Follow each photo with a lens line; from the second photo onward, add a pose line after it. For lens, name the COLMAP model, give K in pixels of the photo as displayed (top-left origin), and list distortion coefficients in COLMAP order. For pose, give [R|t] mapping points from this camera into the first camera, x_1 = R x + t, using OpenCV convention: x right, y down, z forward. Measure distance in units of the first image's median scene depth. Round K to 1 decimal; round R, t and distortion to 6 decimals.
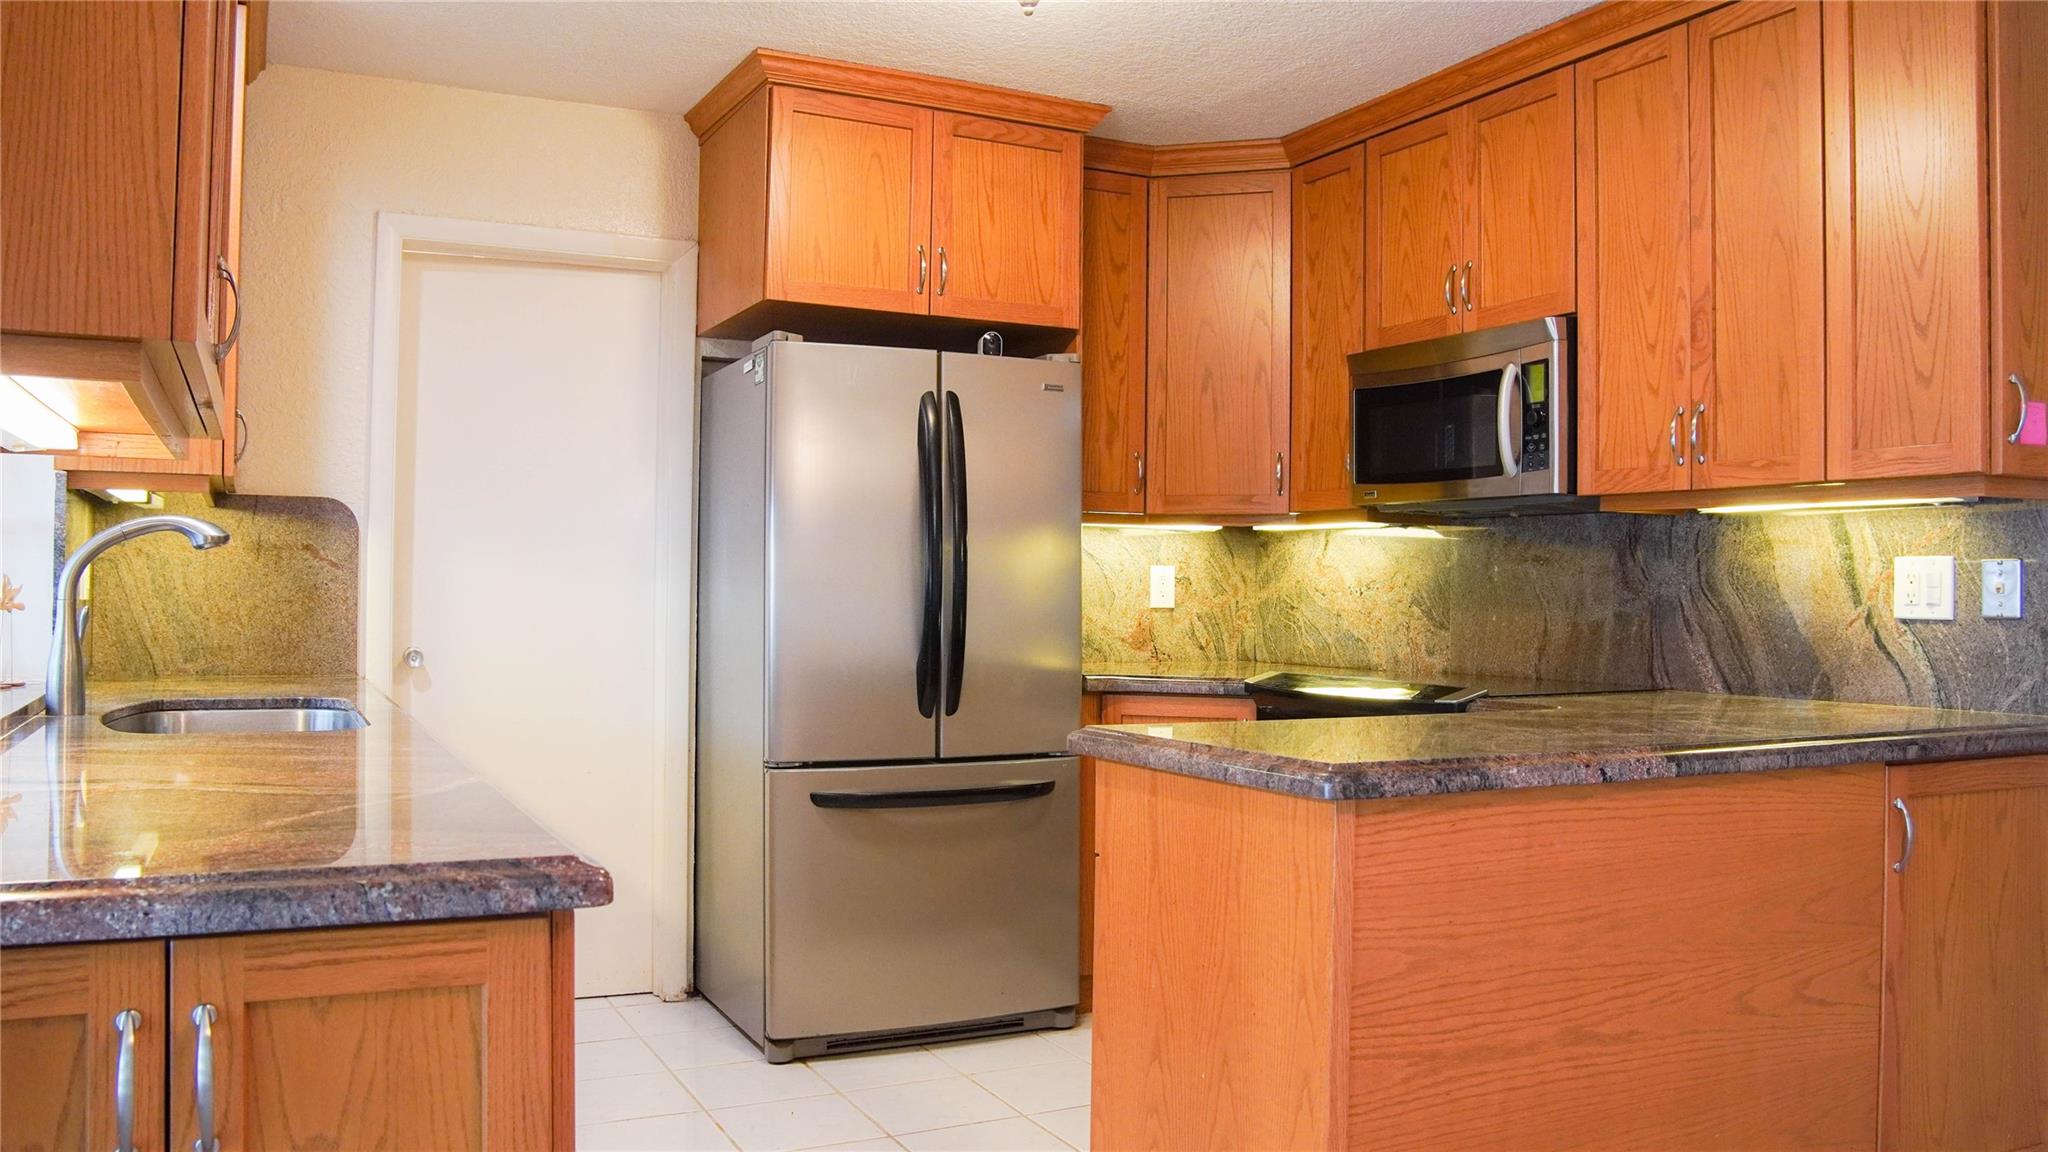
lens RADIAL K [[1569.6, 0, 1007.2], [0, 1569.6, 582.1], [0, 0, 1]] dist [-0.138317, 0.106496]
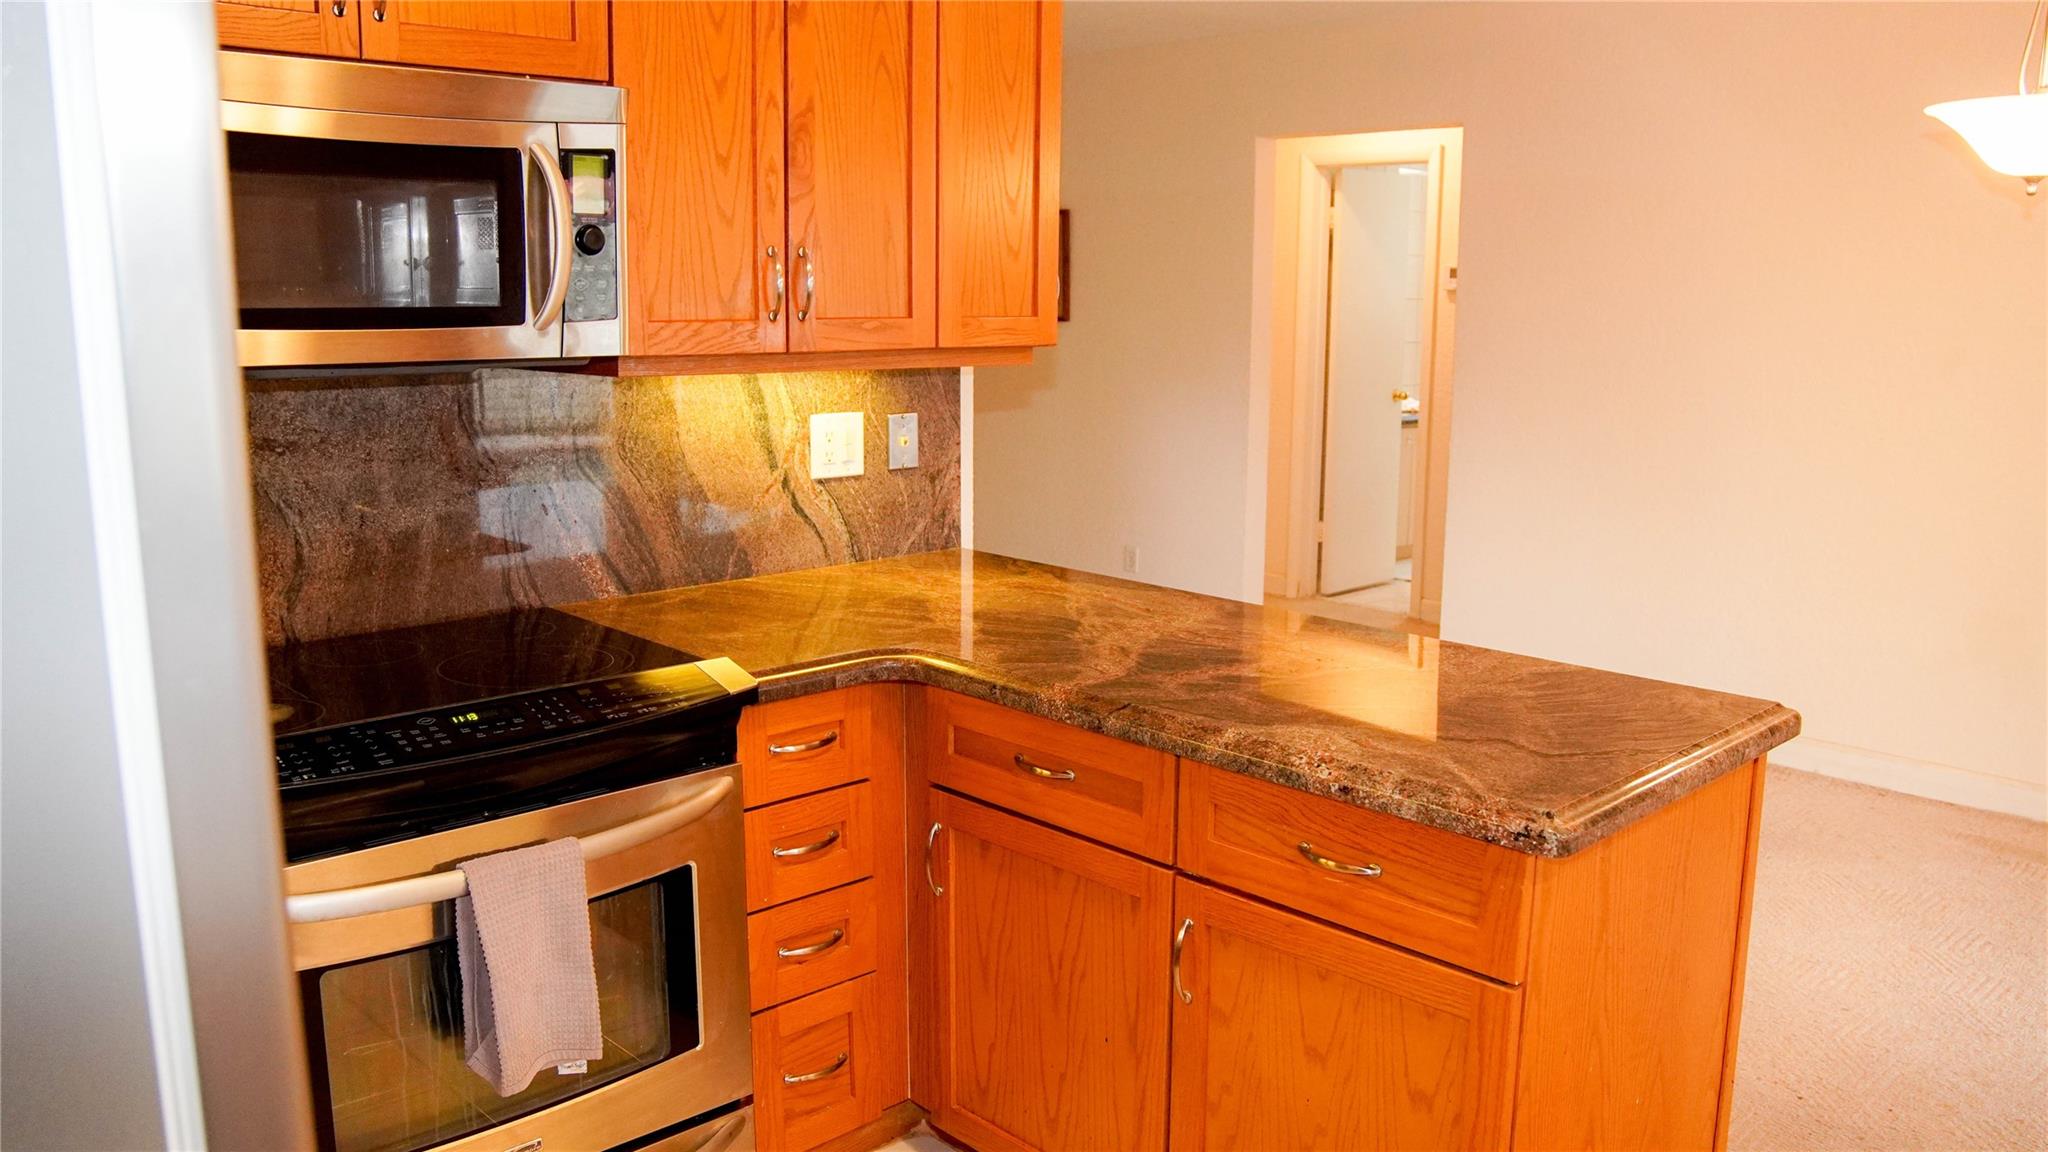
lens RADIAL K [[1569.6, 0, 1007.2], [0, 1569.6, 582.1], [0, 0, 1]] dist [-0.138317, 0.106496]
pose [[-0.289770, -0.188832, 0.938284, -0.383480], [-0.014881, 0.981114, 0.192856, -0.102655], [-0.956981, 0.041921, -0.287107, 1.138030]]
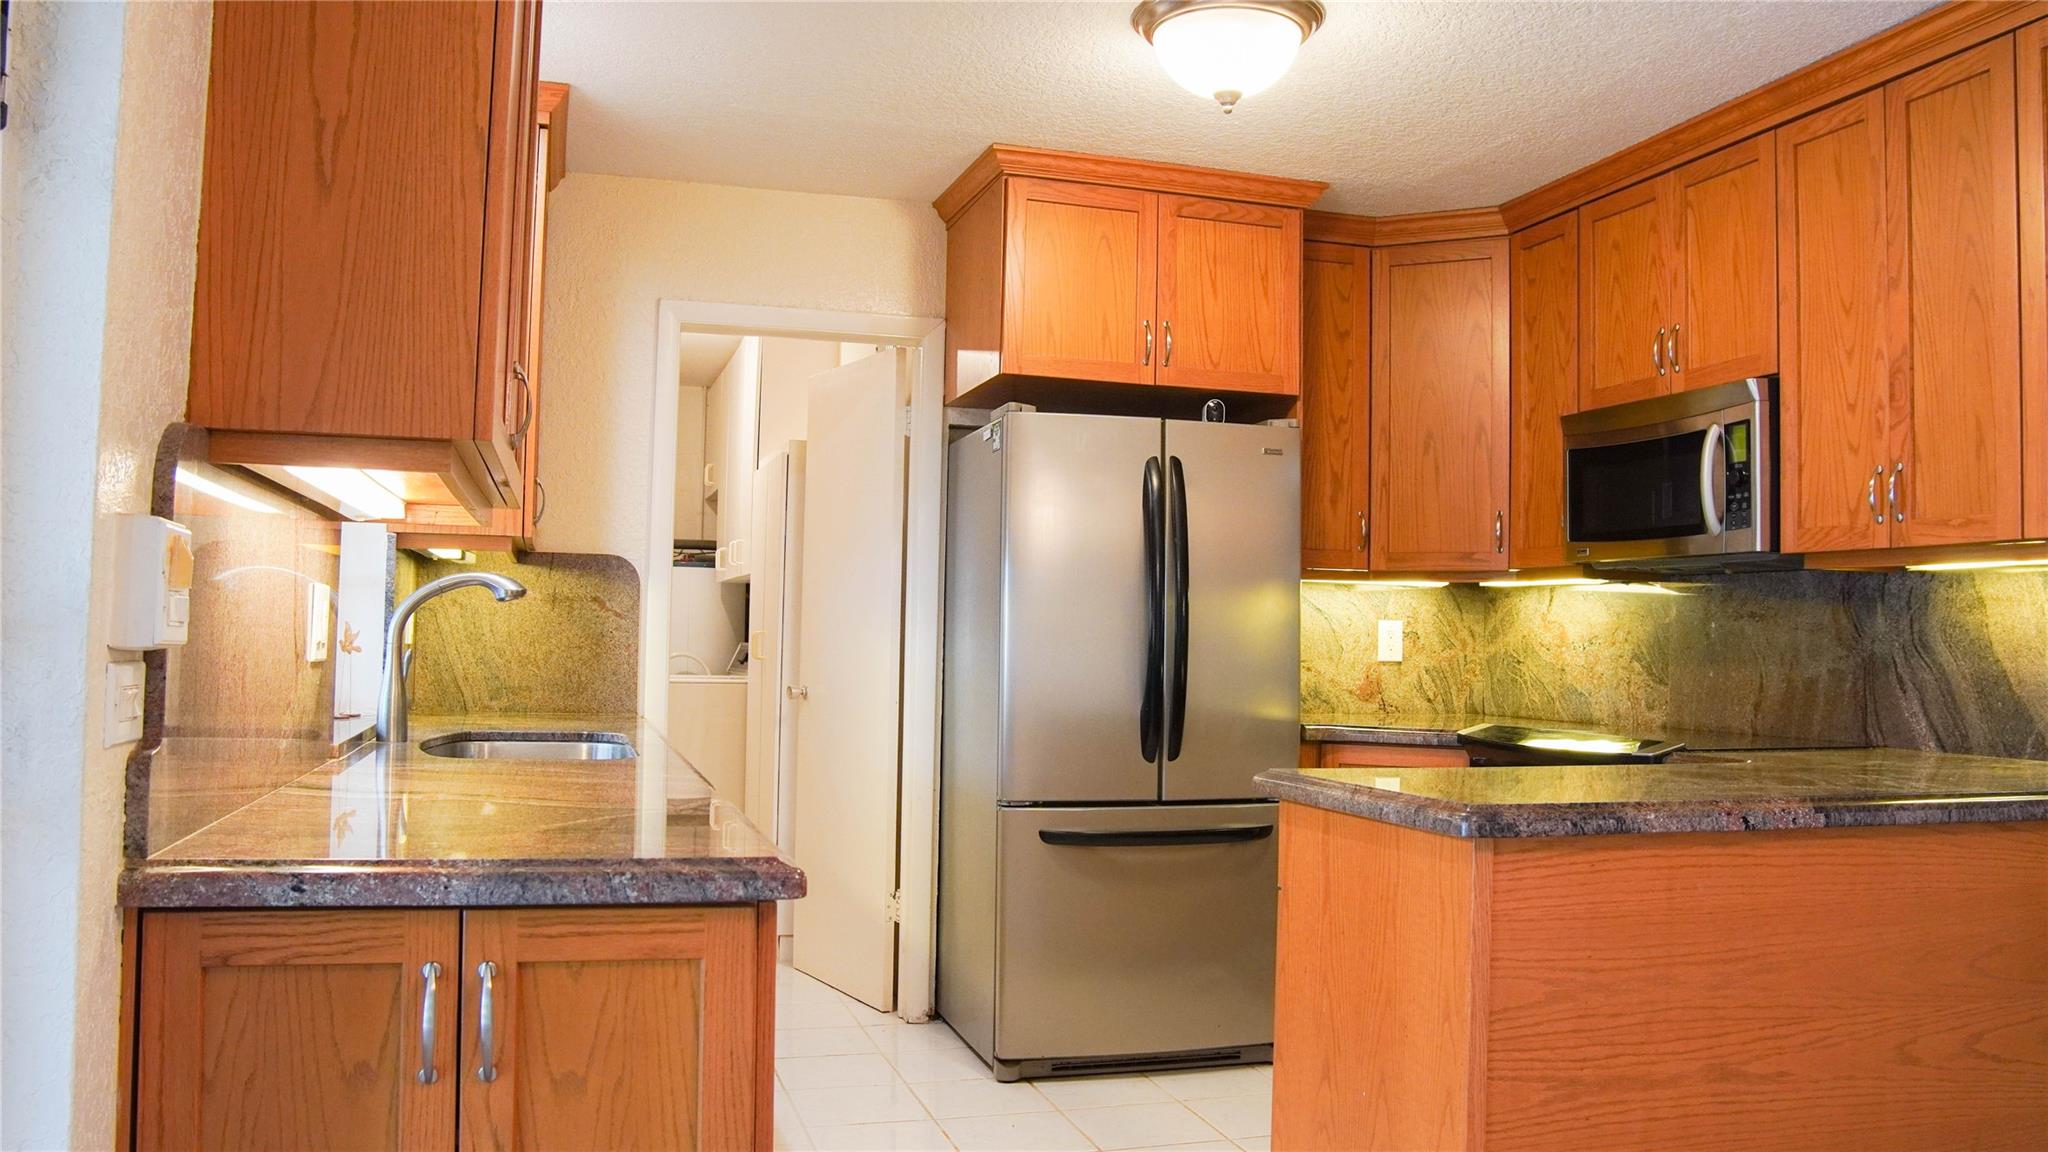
lens RADIAL K [[1569.6, 0, 1007.2], [0, 1569.6, 582.1], [0, 0, 1]] dist [-0.138317, 0.106496]
pose [[0.984044, 0.001878, -0.177913, 0.052694], [-0.007705, 0.999456, -0.032065, -0.001350], [0.177756, 0.032924, 0.983524, -0.083603]]
